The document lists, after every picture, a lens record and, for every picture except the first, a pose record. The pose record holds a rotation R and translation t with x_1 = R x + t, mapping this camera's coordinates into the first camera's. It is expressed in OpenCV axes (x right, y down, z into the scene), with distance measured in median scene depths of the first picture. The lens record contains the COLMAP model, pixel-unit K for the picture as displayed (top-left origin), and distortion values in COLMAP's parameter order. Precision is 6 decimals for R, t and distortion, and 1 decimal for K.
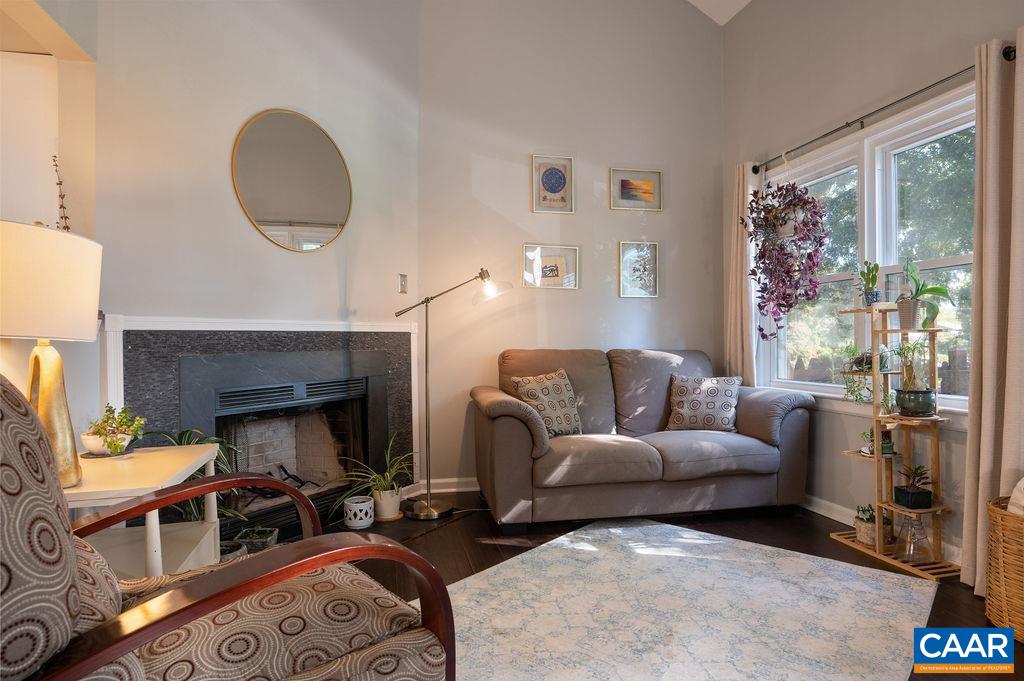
lens RADIAL K [[593.1, 0, 515.2], [0, 593.1, 341.4], [0, 0, 1]] dist [-0.002533, -0.001838]
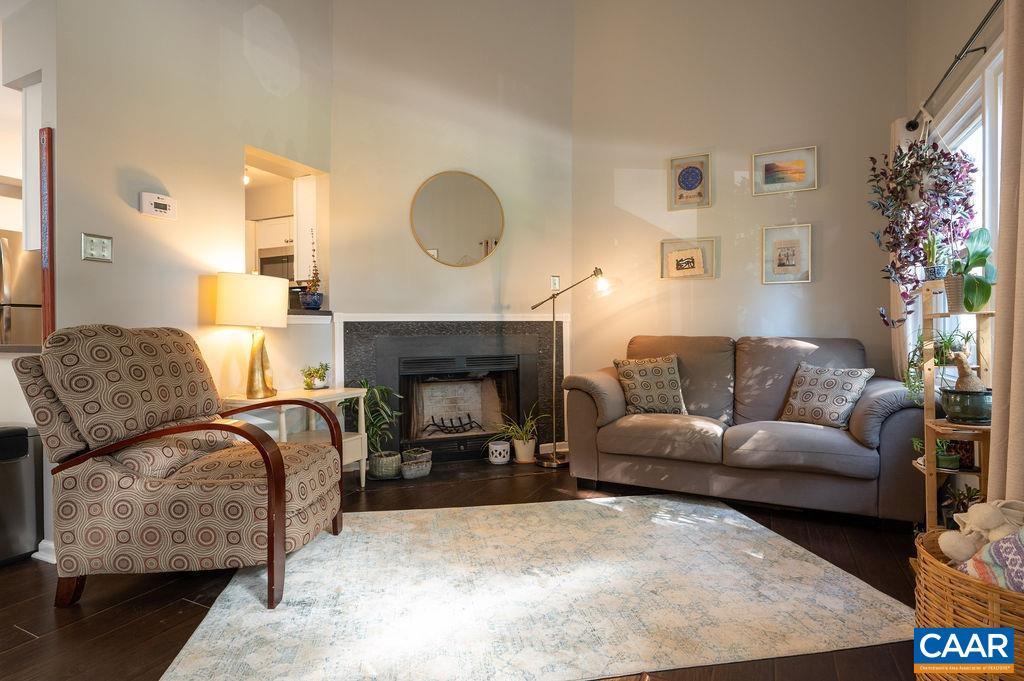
lens RADIAL K [[534.7, 0, 511.4], [0, 534.7, 336.6], [0, 0, 1]] dist [-0.002537, -0.001297]
pose [[0.776913, 0.010568, -0.629519, 0.508287], [-0.002472, 0.999903, 0.013735, 0.002166], [0.629603, -0.009115, 0.776864, 0.054148]]
